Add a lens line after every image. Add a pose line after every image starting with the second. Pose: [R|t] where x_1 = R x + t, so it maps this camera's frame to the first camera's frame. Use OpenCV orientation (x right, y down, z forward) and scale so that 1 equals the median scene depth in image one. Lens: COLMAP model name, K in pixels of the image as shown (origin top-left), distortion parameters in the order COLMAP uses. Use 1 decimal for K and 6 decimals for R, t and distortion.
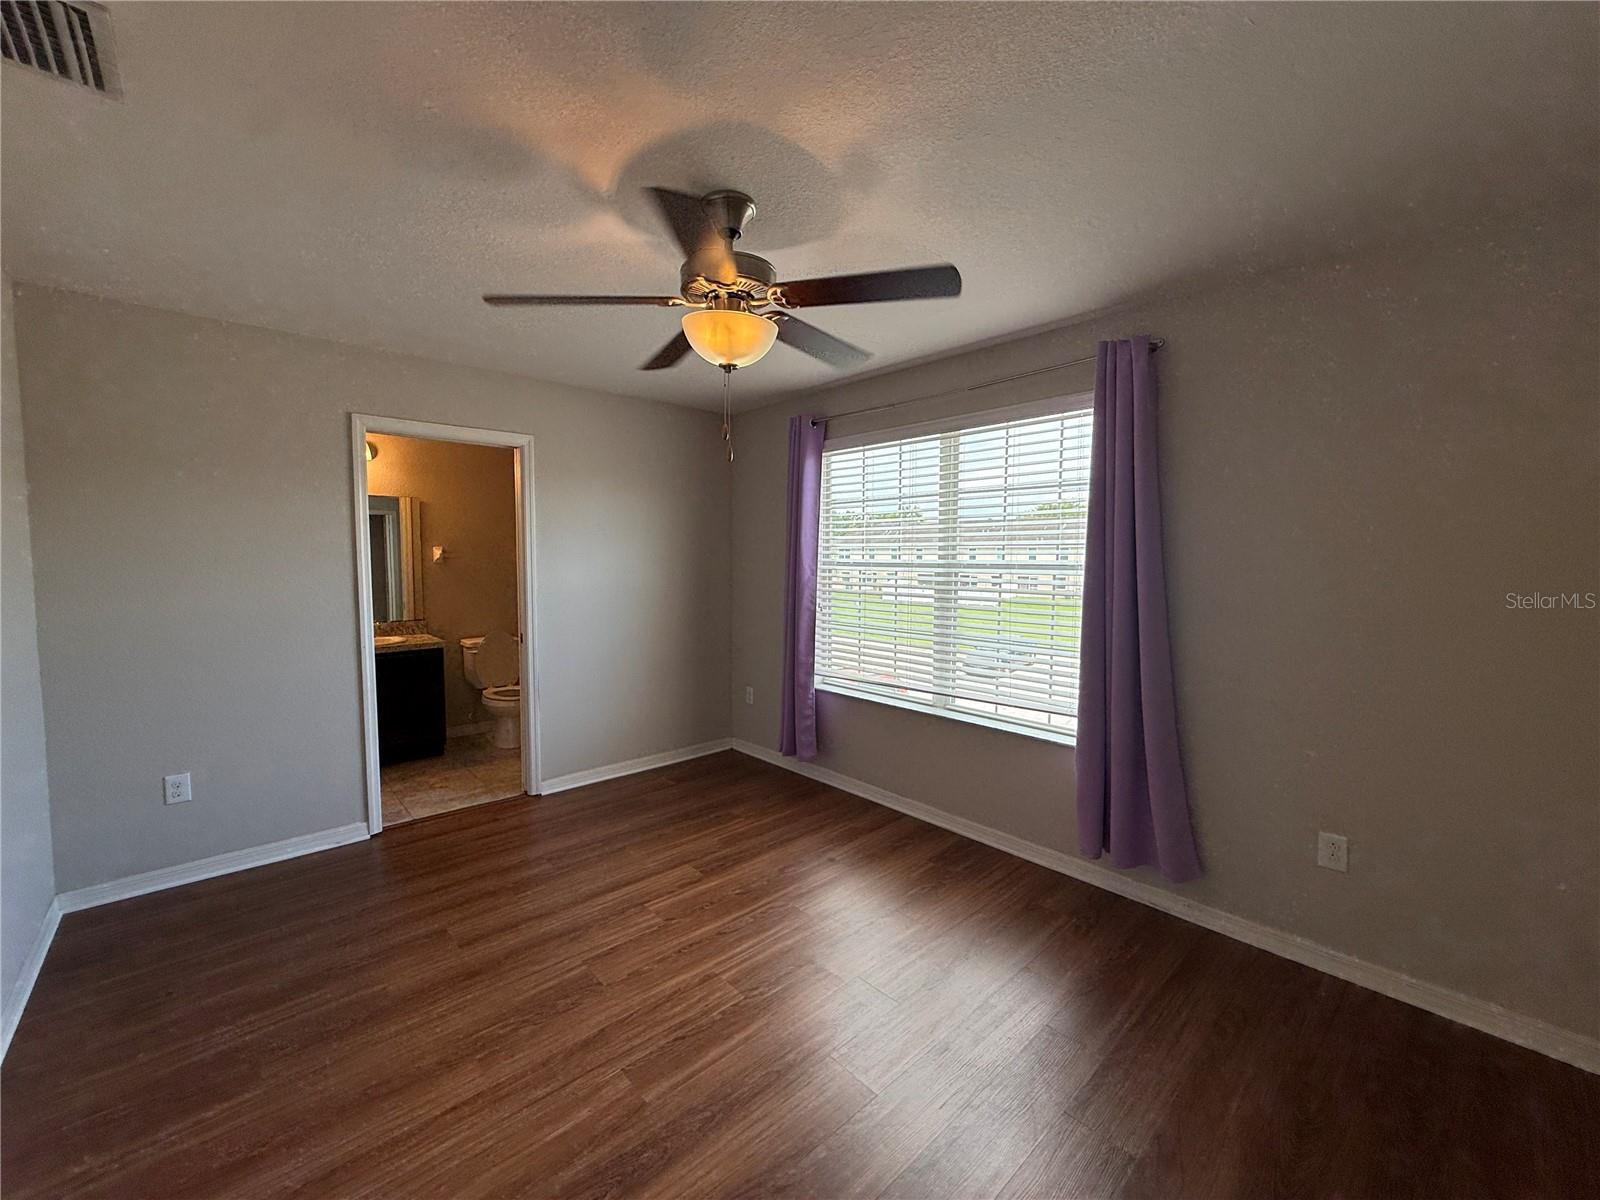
lens RADIAL K [[640.1, 0, 795.6], [0, 640.1, 596.8], [0, 0, 1]] dist [0.002213, -0.000091]
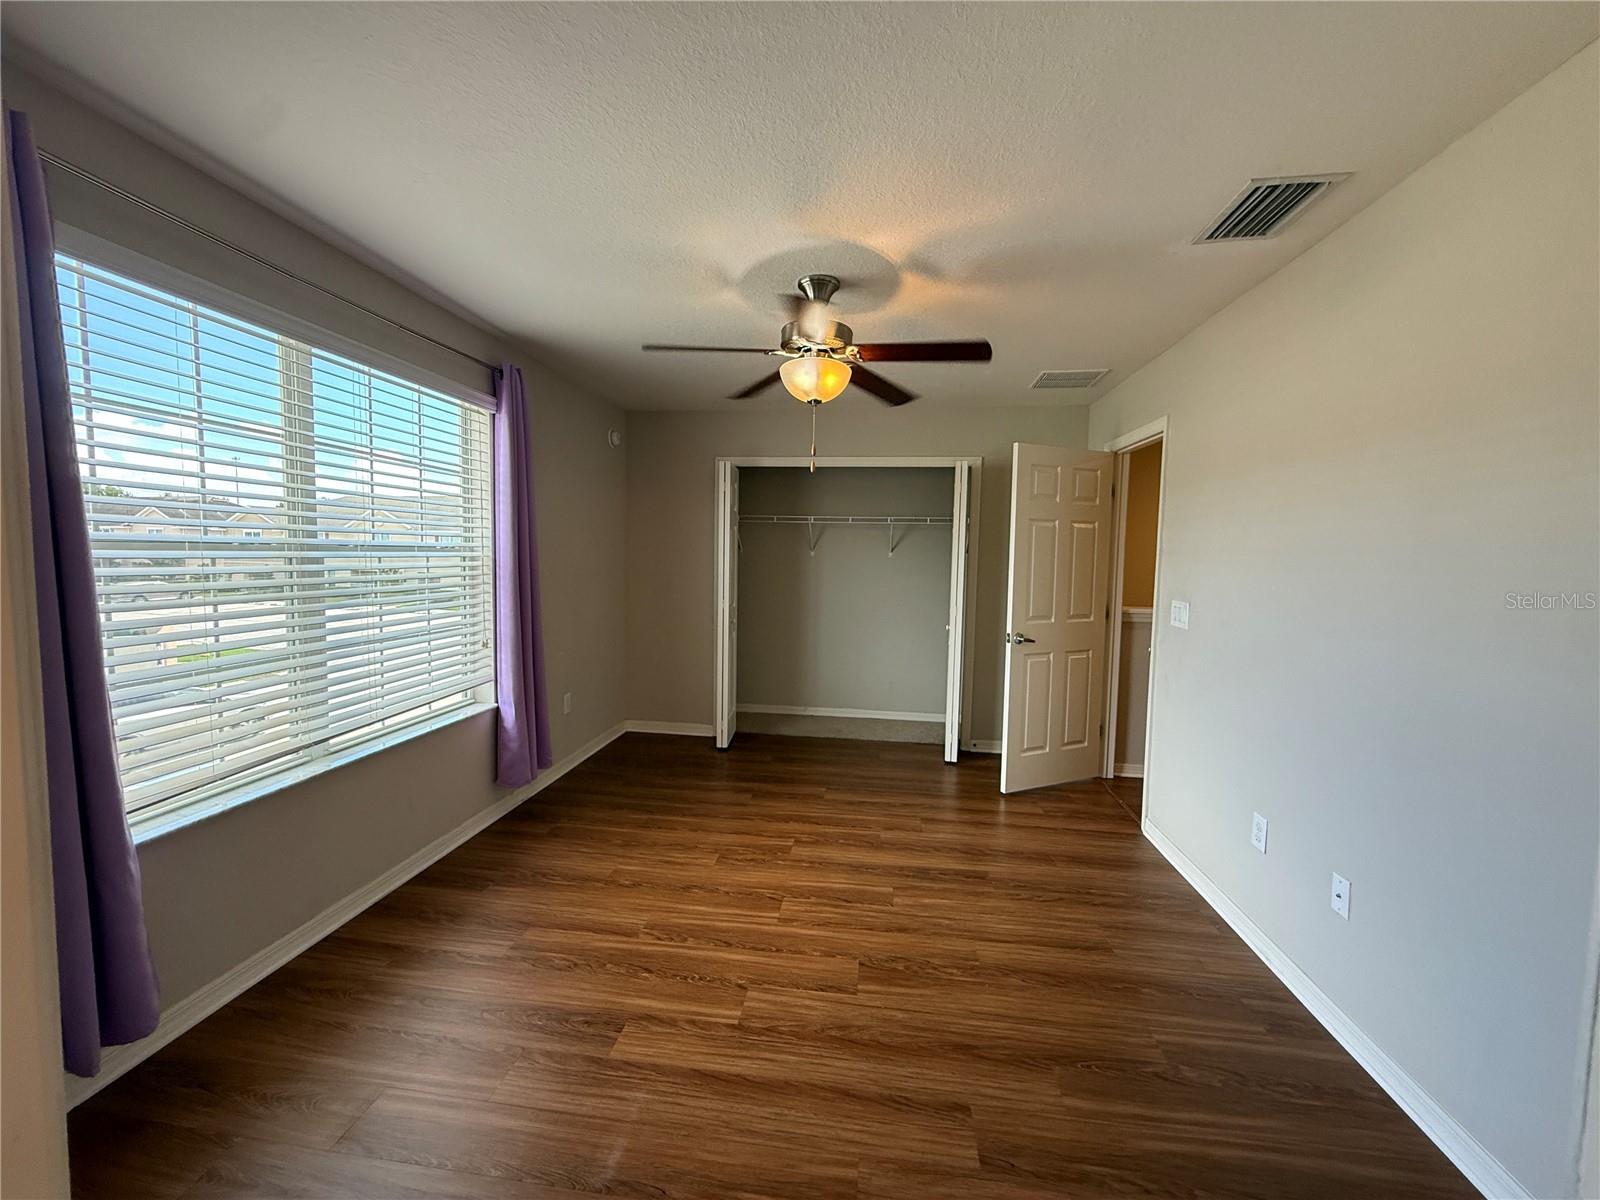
lens RADIAL K [[637.5, 0, 795.8], [0, 637.5, 597.7], [0, 0, 1]] dist [0.000080, 0.000233]
pose [[-0.642115, -0.070171, 0.763390, -0.902996], [0.028222, 0.992963, 0.115011, -0.087858], [-0.766088, 0.095395, -0.635617, 1.548045]]
